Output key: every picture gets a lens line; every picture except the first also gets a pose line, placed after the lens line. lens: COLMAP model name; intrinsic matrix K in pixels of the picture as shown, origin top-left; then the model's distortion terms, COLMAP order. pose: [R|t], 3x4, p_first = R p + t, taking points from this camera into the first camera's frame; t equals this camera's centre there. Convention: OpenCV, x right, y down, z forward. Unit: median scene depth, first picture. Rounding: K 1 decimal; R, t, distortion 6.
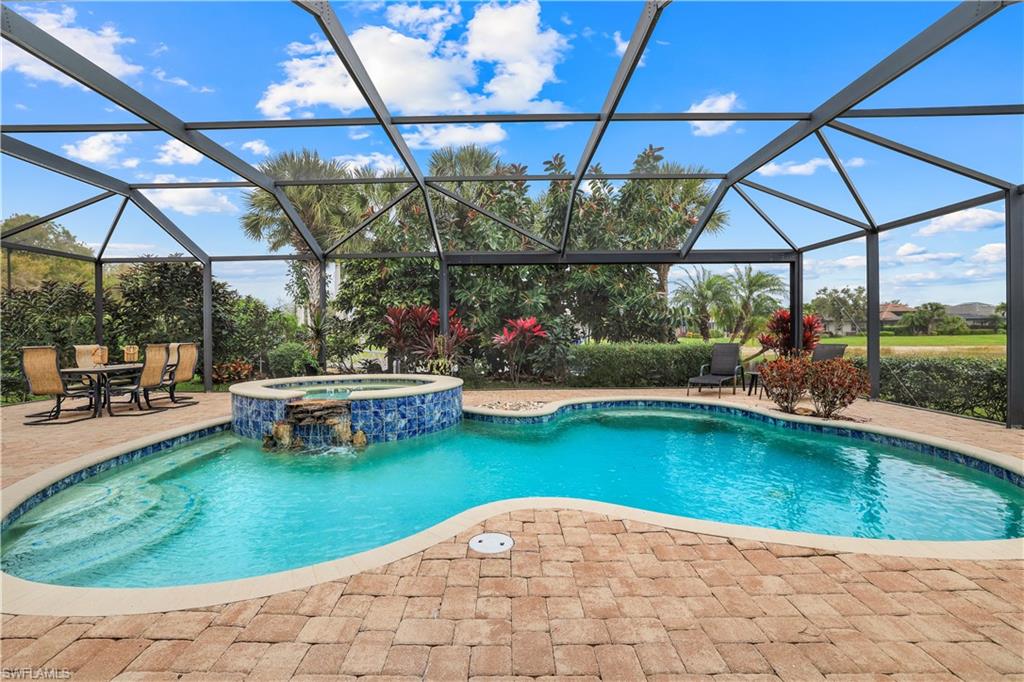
lens RADIAL K [[447.3, 0, 505.9], [0, 447.3, 337.2], [0, 0, 1]] dist [-0.048455, 0.018071]
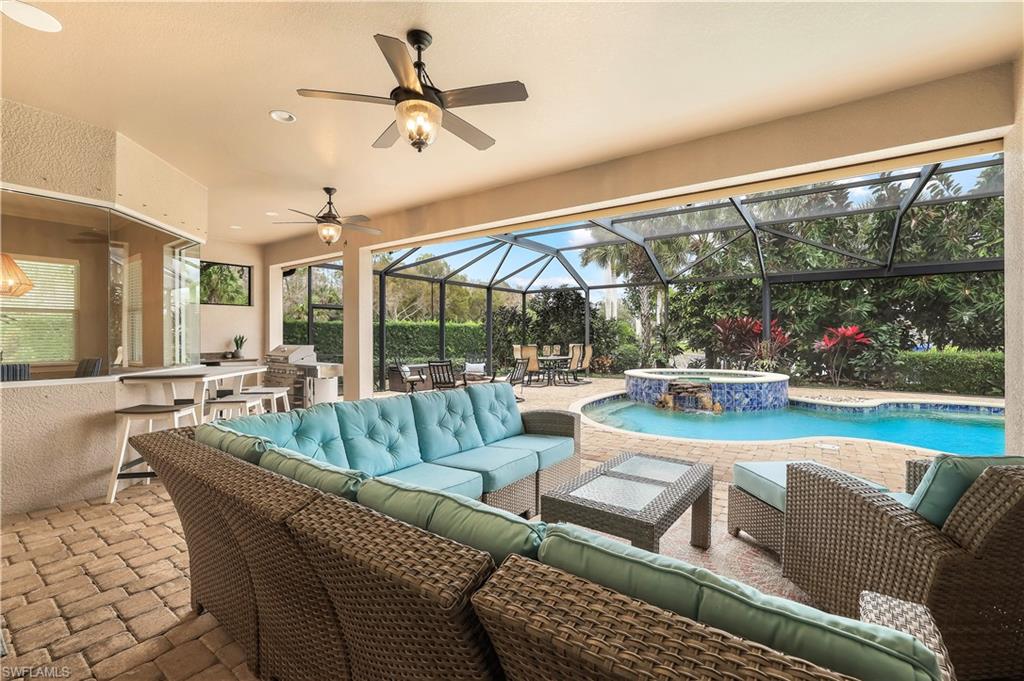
lens RADIAL K [[447.3, 0, 505.9], [0, 447.3, 336.7], [0, 0, 1]] dist [-0.048455, 0.018071]
pose [[0.815437, 0.006783, -0.578807, -0.024862], [-0.009066, 0.999958, -0.001055, -0.009926], [0.578775, 0.006108, 0.815464, -0.494871]]
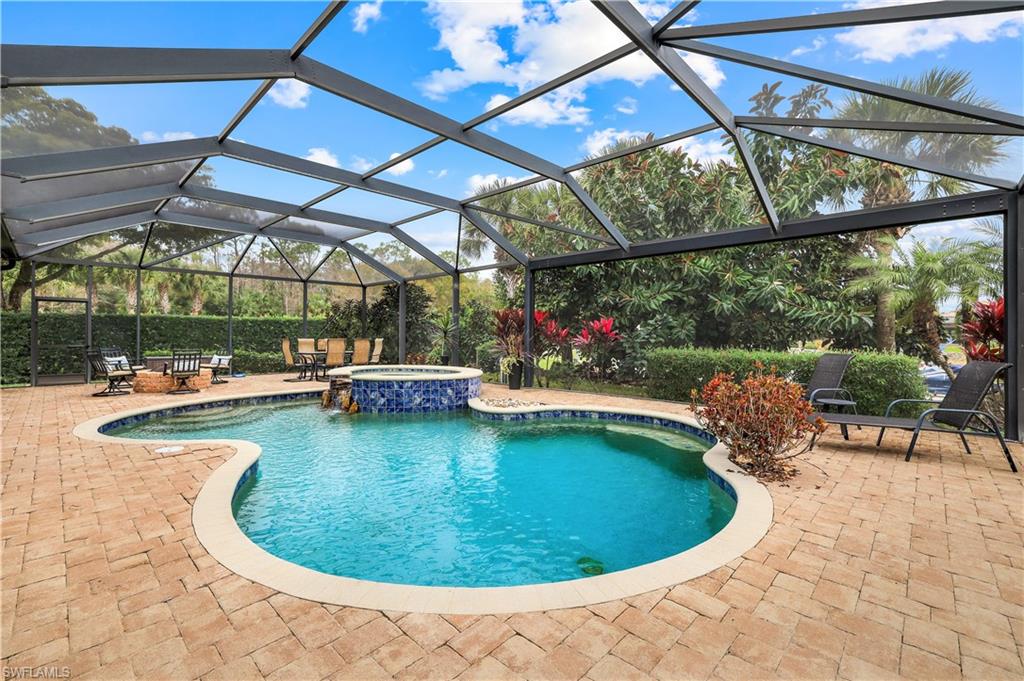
lens RADIAL K [[447.3, 0, 505.9], [0, 447.3, 336.7], [0, 0, 1]] dist [-0.048455, 0.018071]
pose [[0.726468, 0.012594, -0.687085, 0.690556], [-0.019209, 0.999814, -0.001984, -0.002160], [0.686932, 0.014640, 0.726574, 0.208354]]
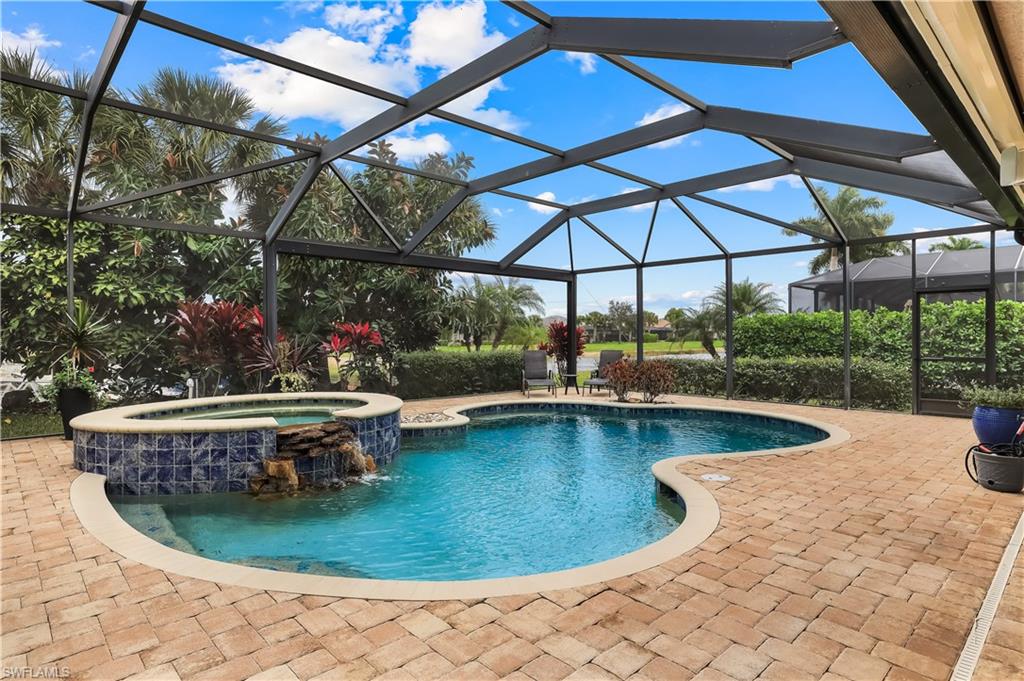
lens RADIAL K [[562.6, 0, 508.6], [0, 562.6, 336.4], [0, 0, 1]] dist [-0.001549, -0.000144]
pose [[0.726457, 0.008192, 0.687163, -0.609830], [0.001785, 0.999903, -0.013807, -0.000669], [-0.687210, 0.011256, 0.726372, 0.022240]]
